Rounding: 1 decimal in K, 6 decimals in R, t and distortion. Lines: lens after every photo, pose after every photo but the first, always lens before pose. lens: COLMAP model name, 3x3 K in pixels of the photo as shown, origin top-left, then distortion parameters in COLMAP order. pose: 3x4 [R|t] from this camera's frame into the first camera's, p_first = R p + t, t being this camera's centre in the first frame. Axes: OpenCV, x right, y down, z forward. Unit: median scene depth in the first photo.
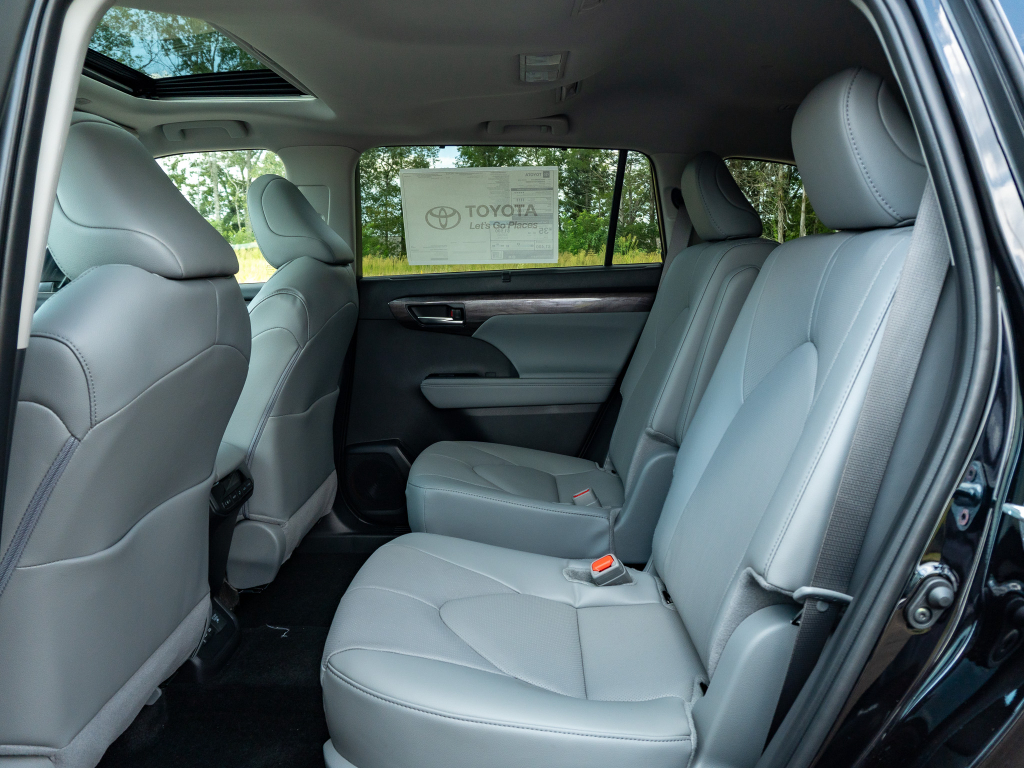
lens RADIAL K [[780.9, 0, 511.2], [0, 780.9, 352.9], [0, 0, 1]] dist [-0.023703, -0.001294]
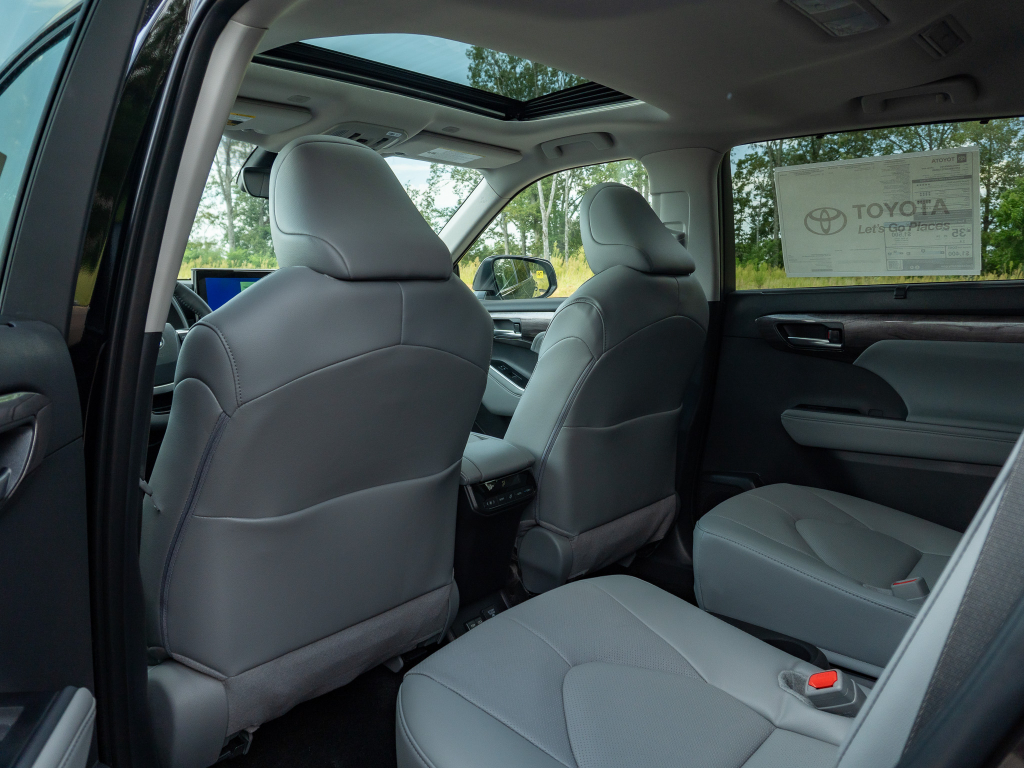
lens RADIAL K [[771.6, 0, 509.8], [0, 771.6, 356.9], [0, 0, 1]] dist [-0.028815, -0.000881]
pose [[0.764201, 0.067088, -0.641479, 0.194775], [-0.078978, 0.996825, 0.010164, -0.008185], [0.640124, 0.042895, 0.767073, 0.151601]]
